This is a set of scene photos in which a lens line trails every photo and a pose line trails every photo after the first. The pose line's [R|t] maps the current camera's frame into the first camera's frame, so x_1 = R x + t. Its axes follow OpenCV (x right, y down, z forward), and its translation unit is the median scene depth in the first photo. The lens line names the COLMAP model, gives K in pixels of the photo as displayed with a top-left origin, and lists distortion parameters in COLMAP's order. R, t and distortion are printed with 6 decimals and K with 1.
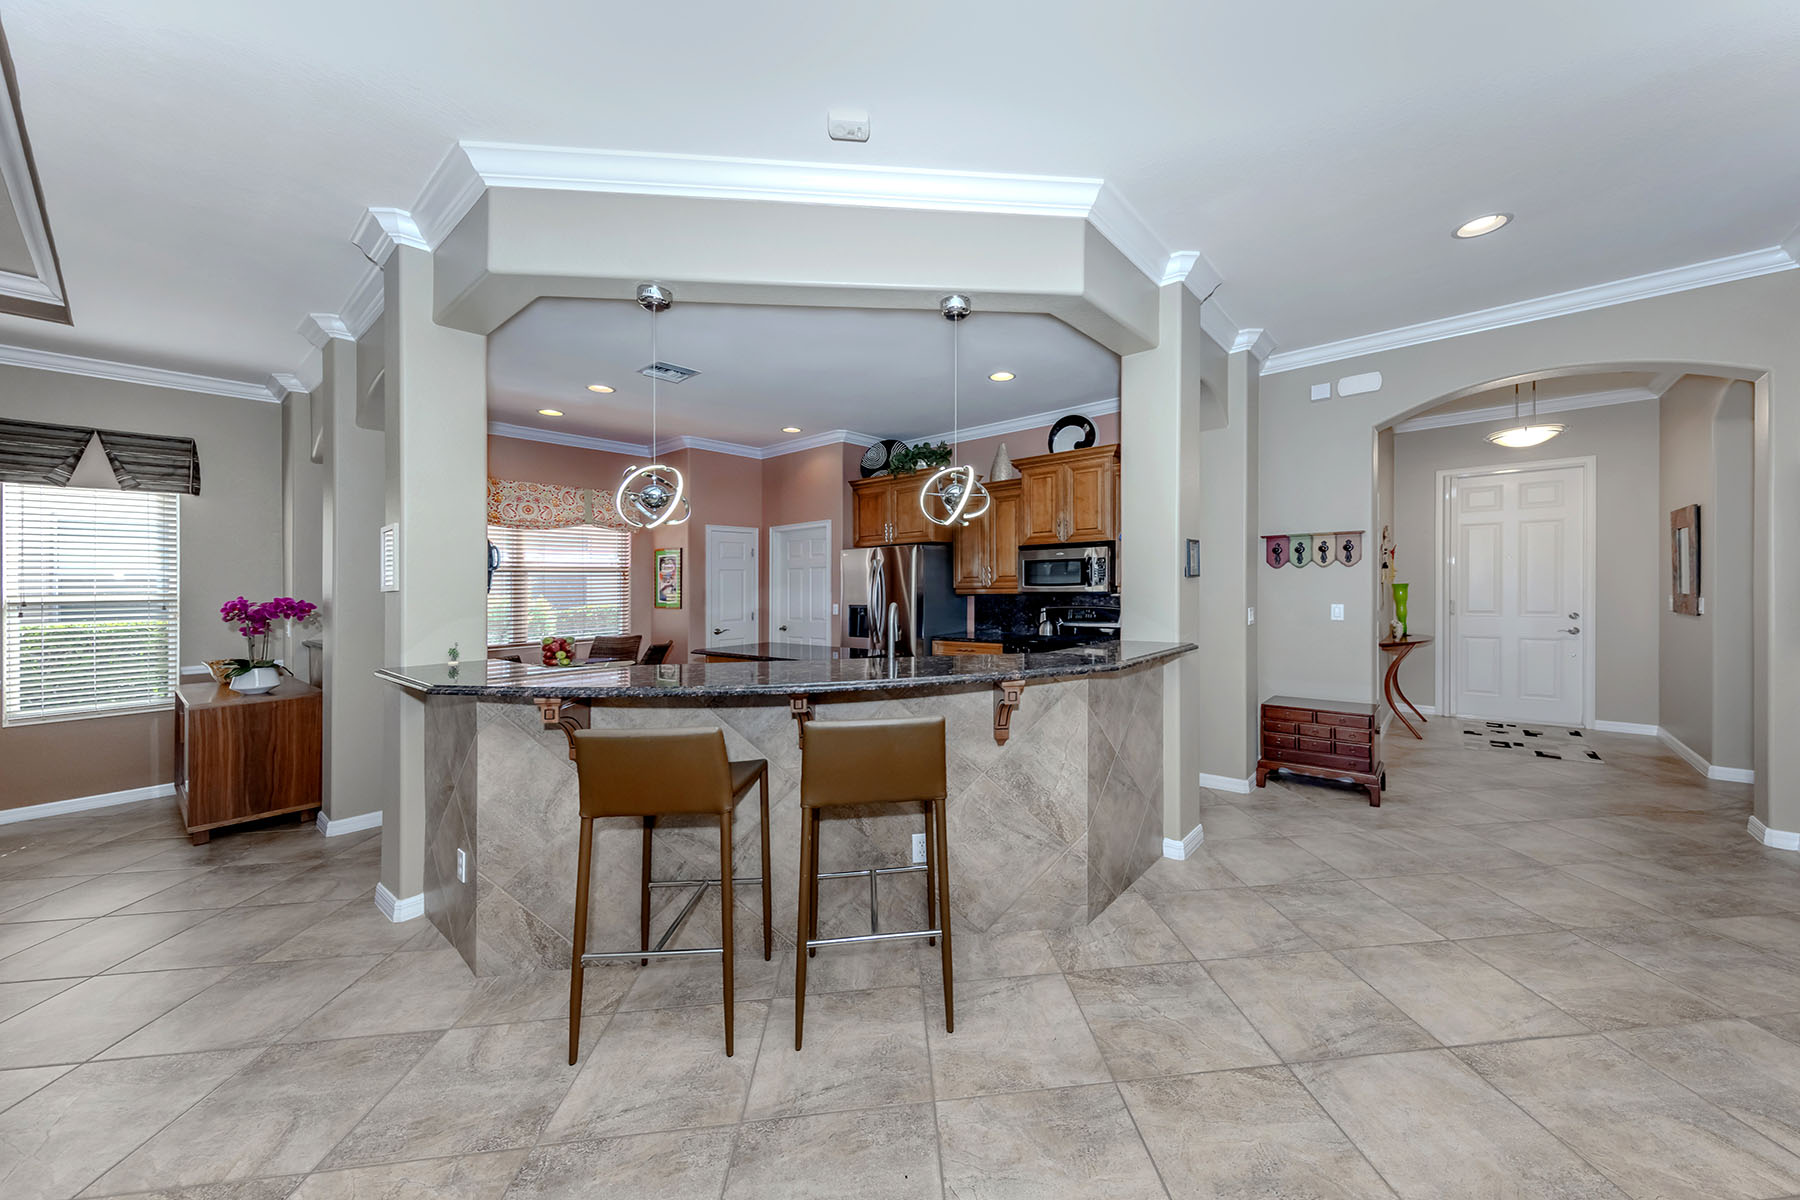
lens RADIAL K [[643.7, 0, 882.0], [0, 643.7, 587.5], [0, 0, 1]] dist [0.000182, 0.004266]
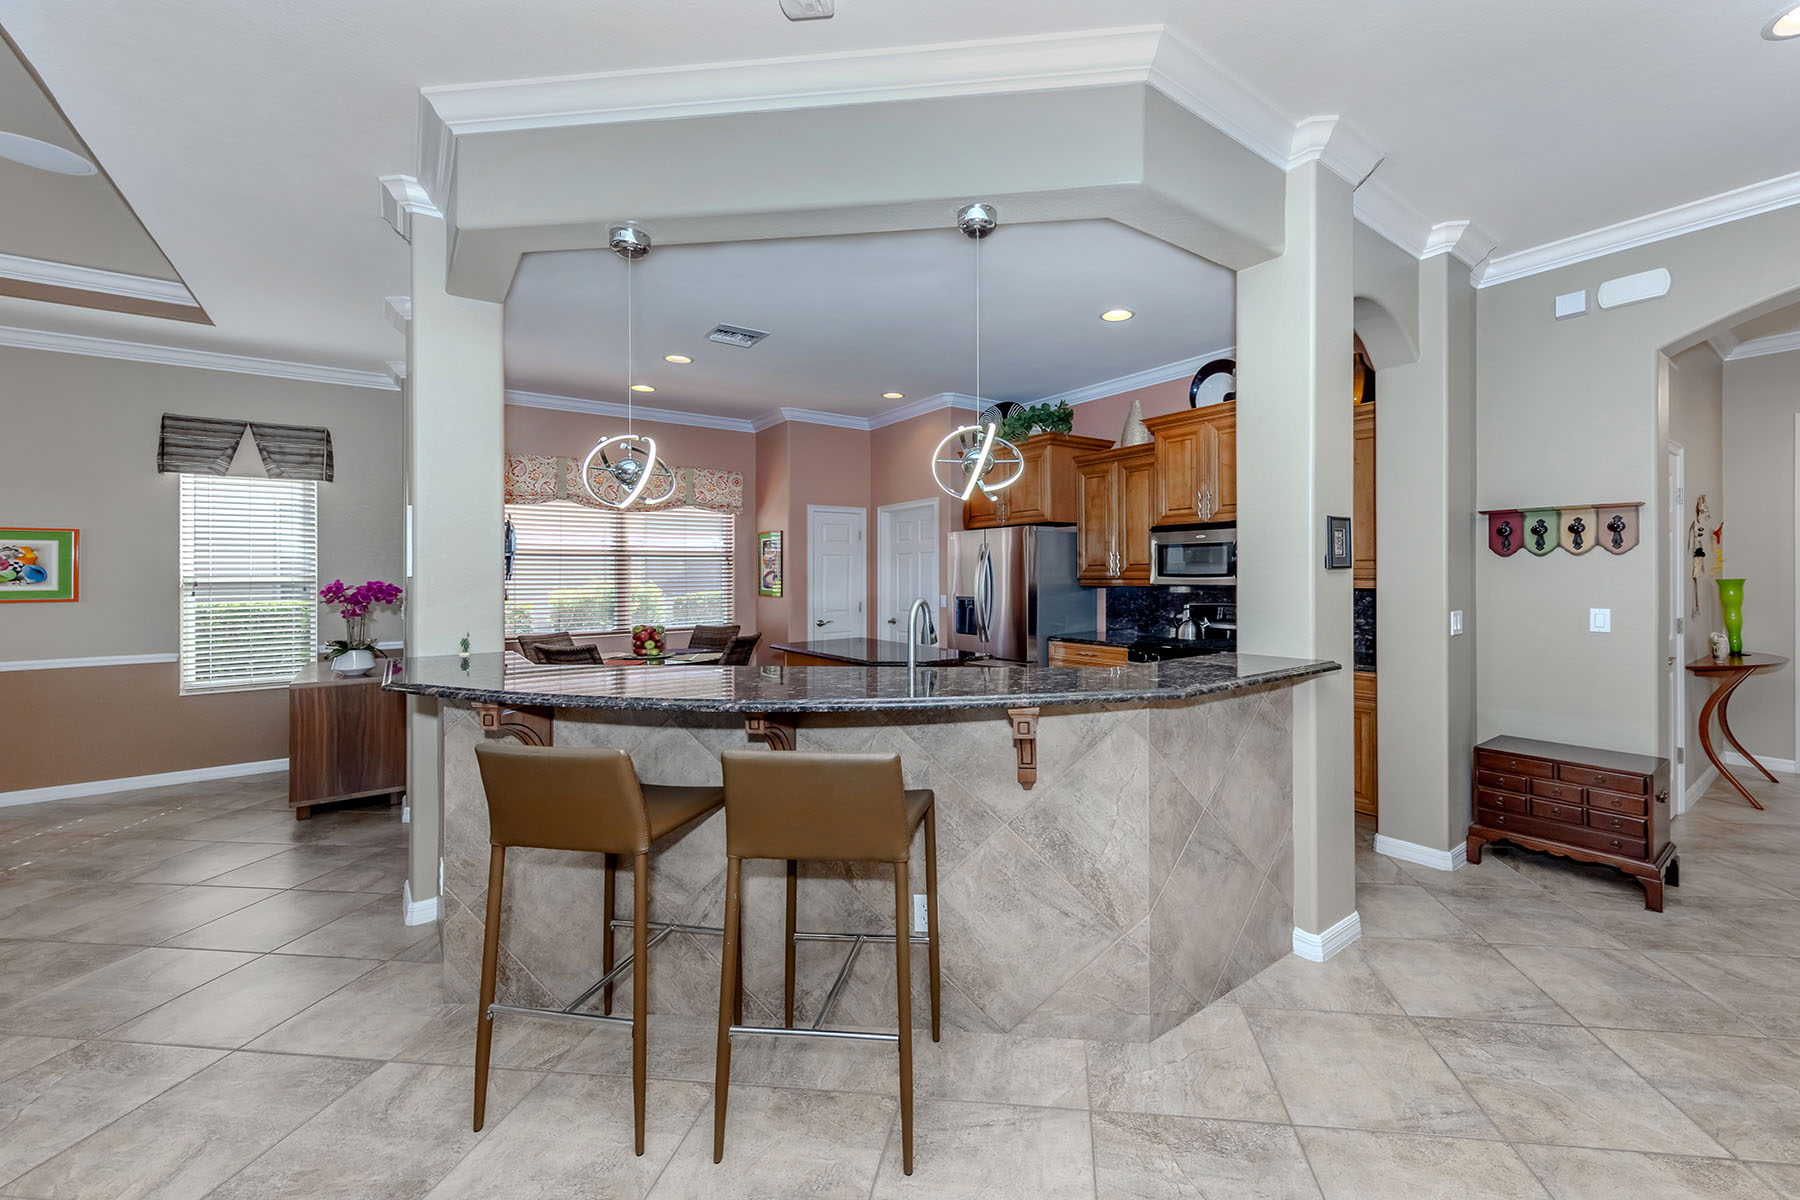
lens RADIAL K [[711.0, 0, 920.0], [0, 711.0, 568.5], [0, 0, 1]] dist [0.001386, 0.000712]
pose [[0.977783, 0.008030, -0.209468, 0.179167], [-0.009465, 0.999938, -0.005851, -0.007169], [0.209408, 0.007704, 0.977798, 0.115682]]
